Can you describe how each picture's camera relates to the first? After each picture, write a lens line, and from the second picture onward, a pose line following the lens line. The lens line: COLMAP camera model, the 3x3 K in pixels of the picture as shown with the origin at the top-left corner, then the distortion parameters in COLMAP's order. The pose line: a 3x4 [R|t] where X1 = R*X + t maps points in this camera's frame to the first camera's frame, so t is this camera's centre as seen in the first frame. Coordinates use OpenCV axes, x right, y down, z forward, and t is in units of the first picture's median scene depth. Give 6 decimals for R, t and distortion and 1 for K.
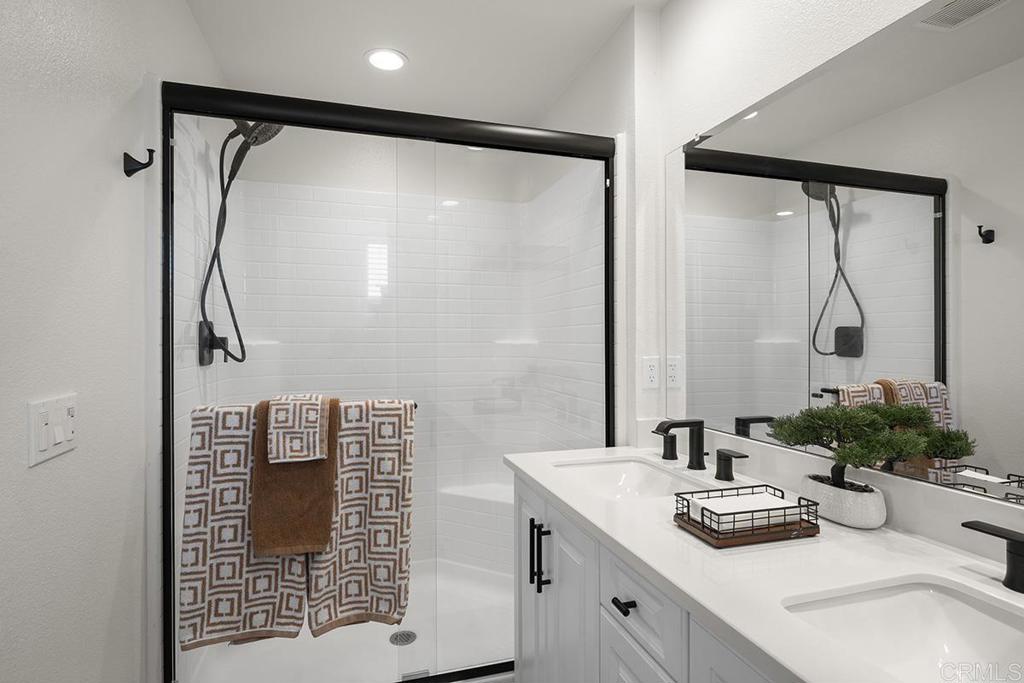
lens RADIAL K [[520.3, 0, 512.2], [0, 520.3, 346.5], [0, 0, 1]] dist [0.000073, -0.000873]
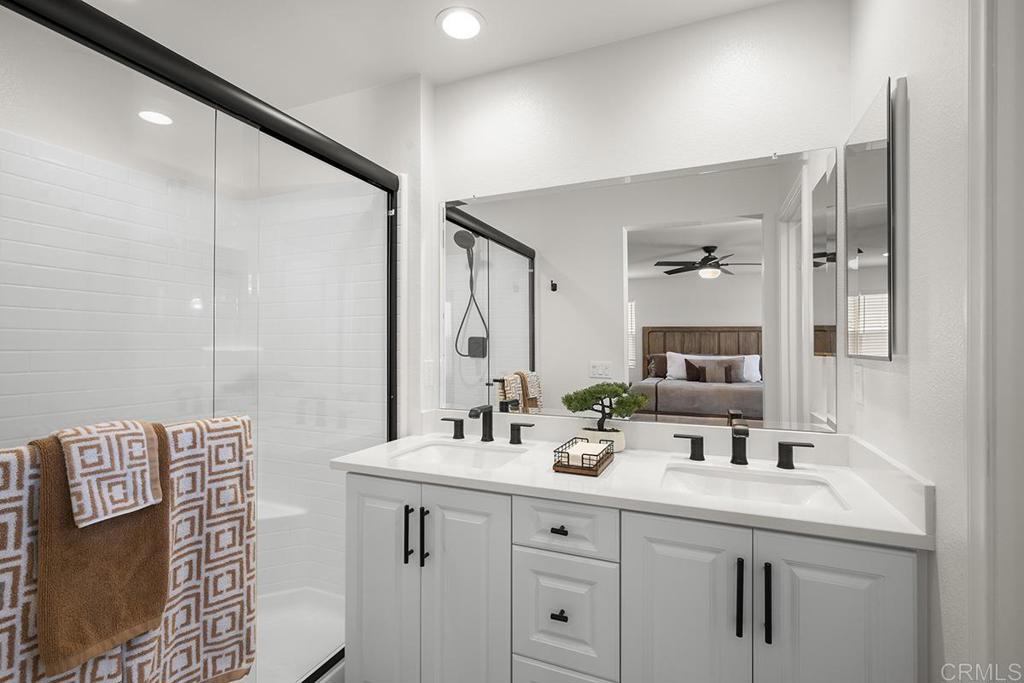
lens RADIAL K [[466.0, 0, 511.1], [0, 466.0, 340.6], [0, 0, 1]] dist [-0.000072, 0.000791]
pose [[0.641051, 0.011168, 0.767417, -0.534701], [0.001838, 0.999869, -0.016086, -0.010872], [-0.767496, 0.011723, 0.640946, 0.153334]]
